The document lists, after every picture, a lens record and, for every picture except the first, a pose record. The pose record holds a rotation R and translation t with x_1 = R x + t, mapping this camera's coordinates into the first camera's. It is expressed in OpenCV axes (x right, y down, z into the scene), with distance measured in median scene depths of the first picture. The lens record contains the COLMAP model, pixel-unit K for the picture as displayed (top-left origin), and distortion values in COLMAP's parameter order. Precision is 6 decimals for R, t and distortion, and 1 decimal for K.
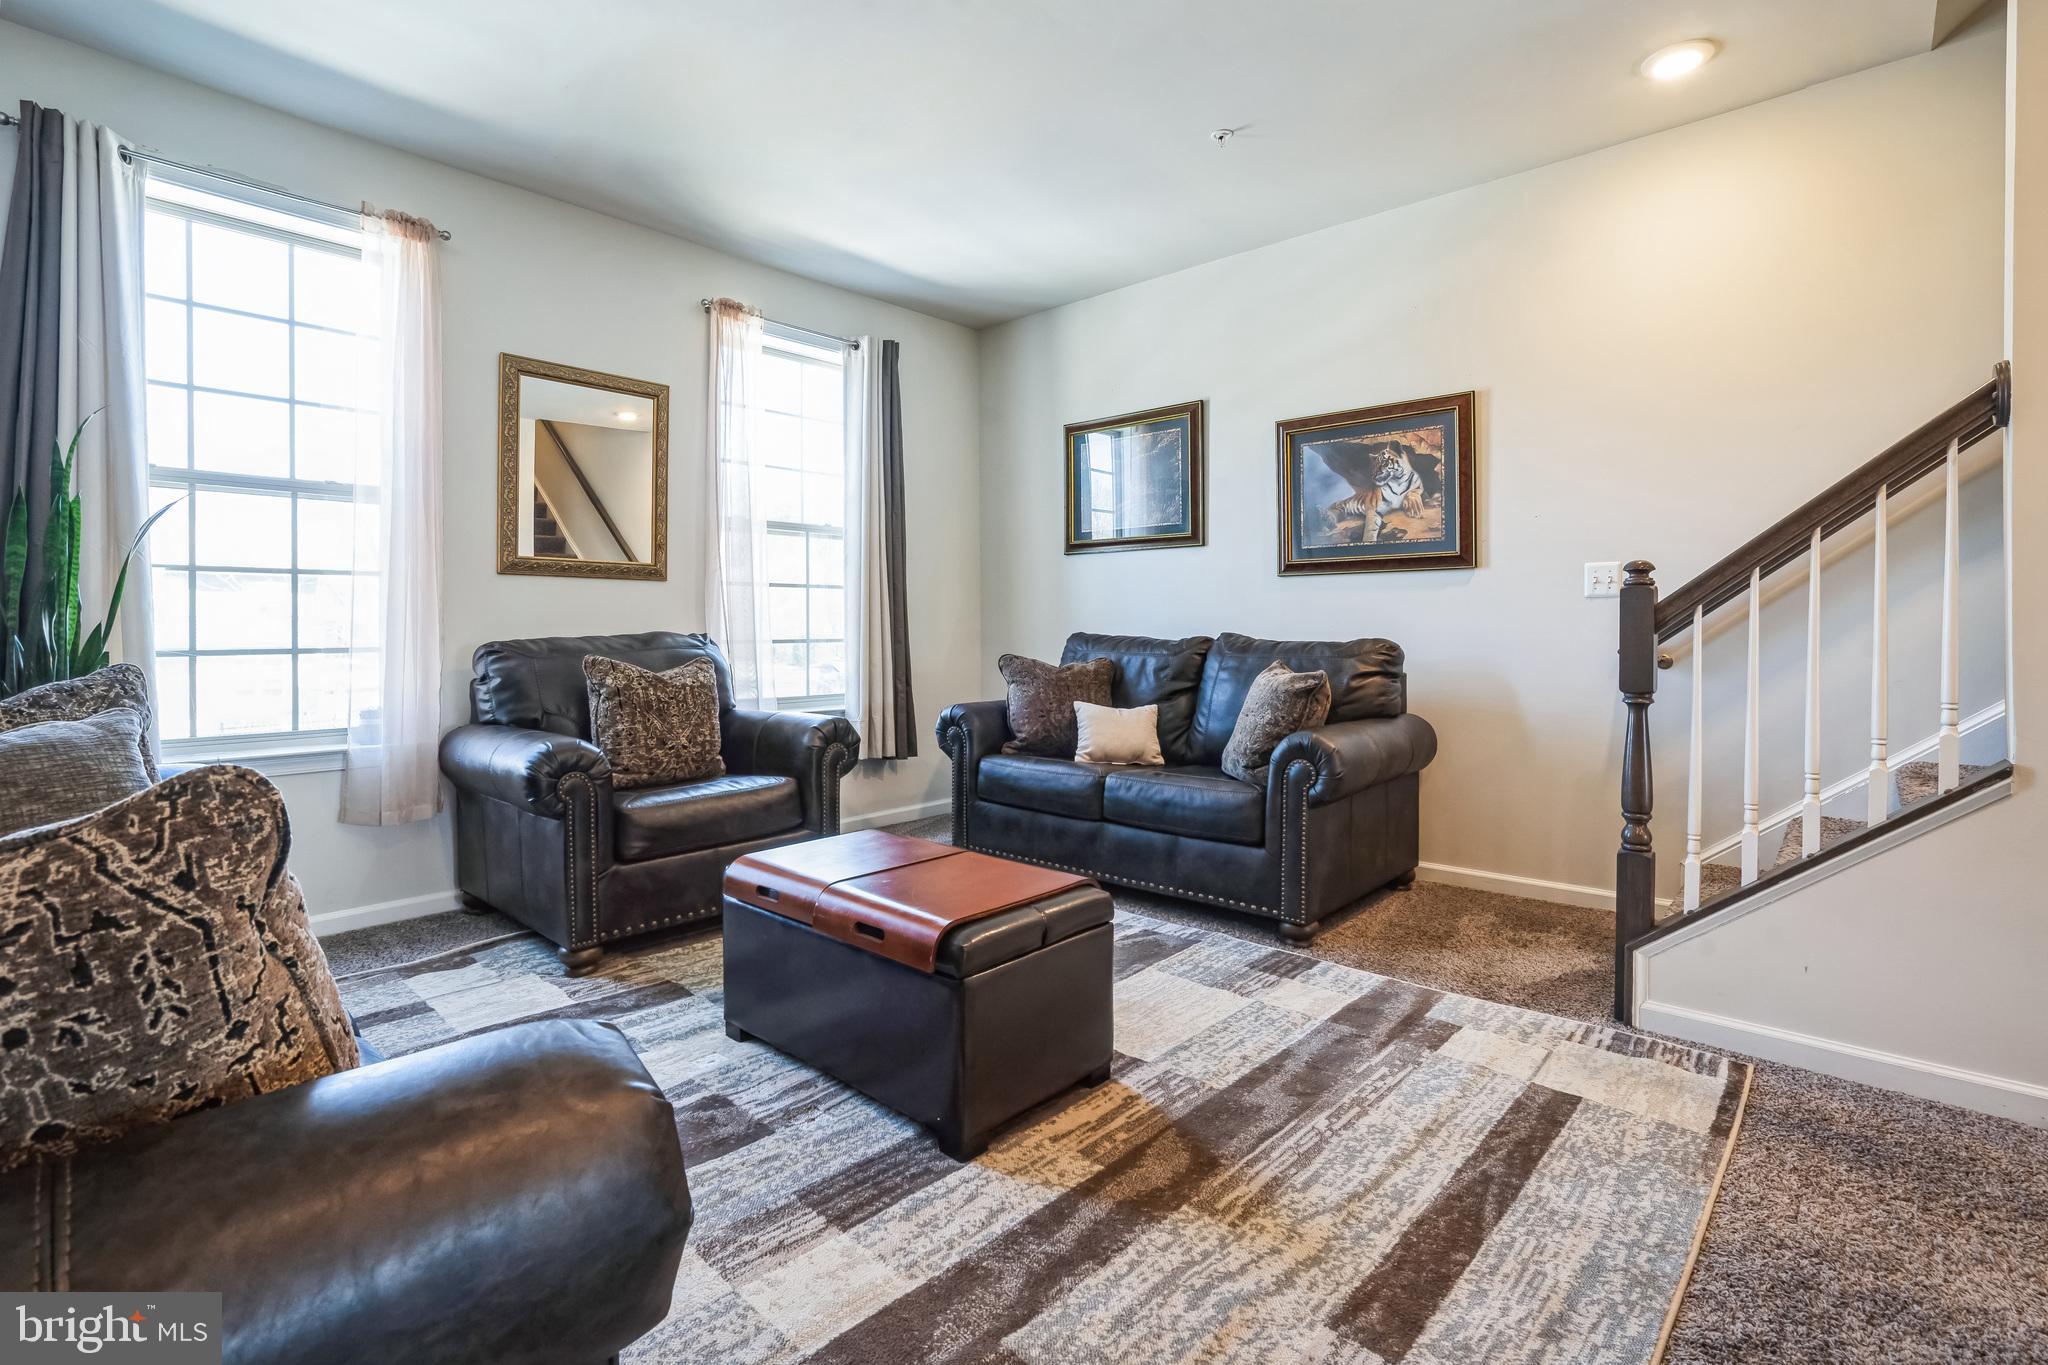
lens RADIAL K [[960.1, 0, 1002.1], [0, 960.1, 640.3], [0, 0, 1]] dist [-0.036854, 0.007968]
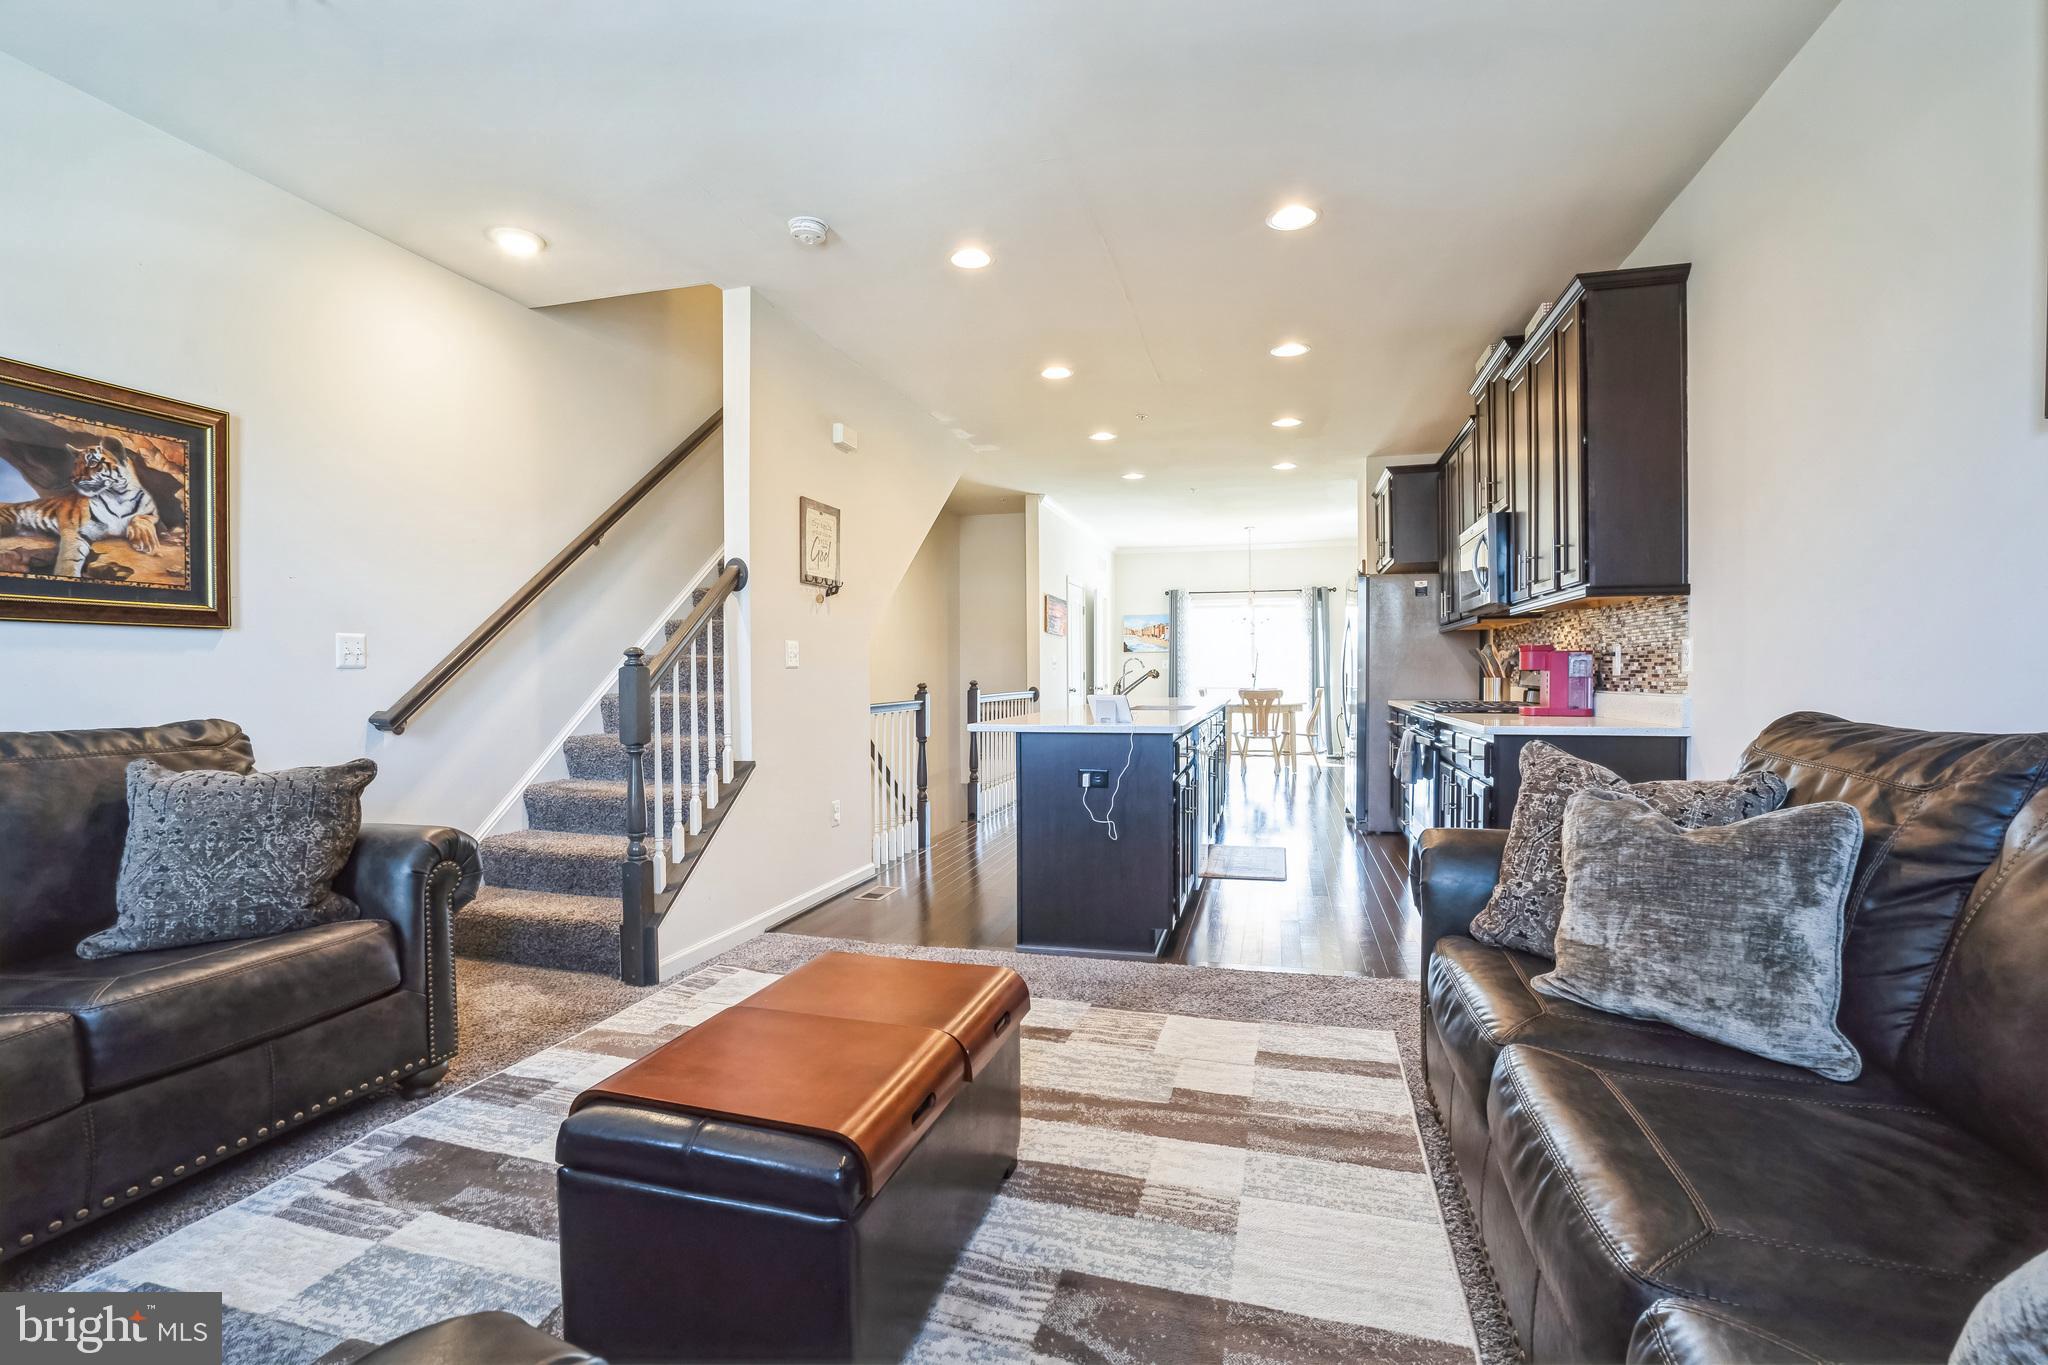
lens RADIAL K [[960.1, 0, 1031.1], [0, 960.1, 682.9], [0, 0, 1]] dist [-0.036854, 0.007968]
pose [[-0.479674, -0.001516, 0.877446, -0.530566], [0.018054, 0.999770, 0.011596, -0.025571], [-0.877261, 0.021404, -0.479536, 0.758973]]
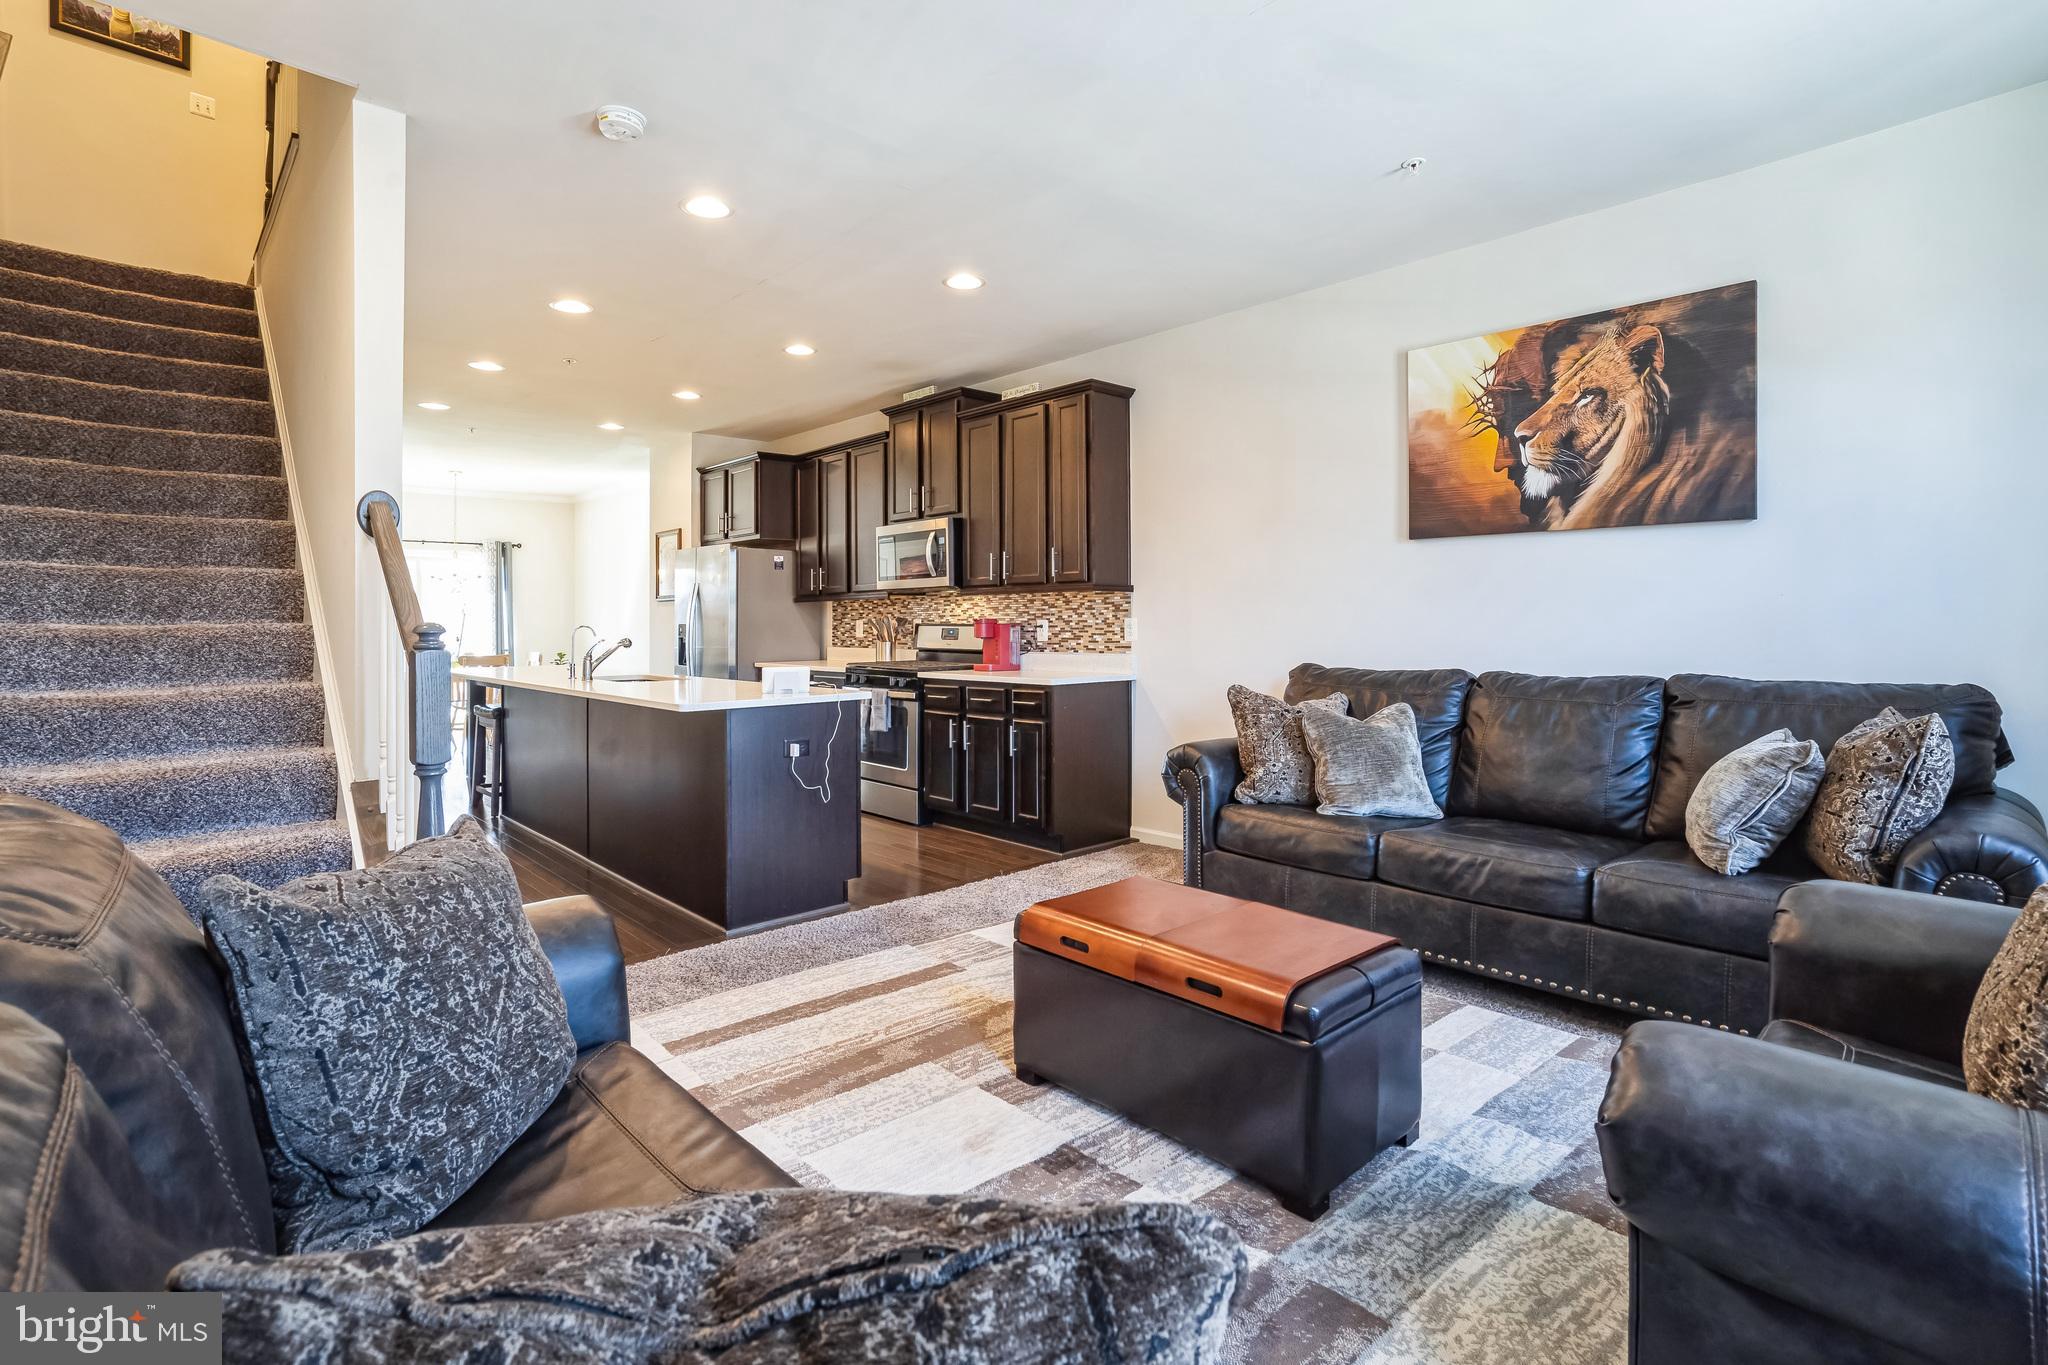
lens RADIAL K [[960.1, 0, 1020.4], [0, 960.1, 614.0], [0, 0, 1]] dist [-0.036854, 0.007968]
pose [[-0.998088, 0.006400, 0.061478, 0.021260], [0.006474, 0.999979, 0.001019, -0.056094], [-0.061470, 0.001415, -0.998108, 1.246112]]
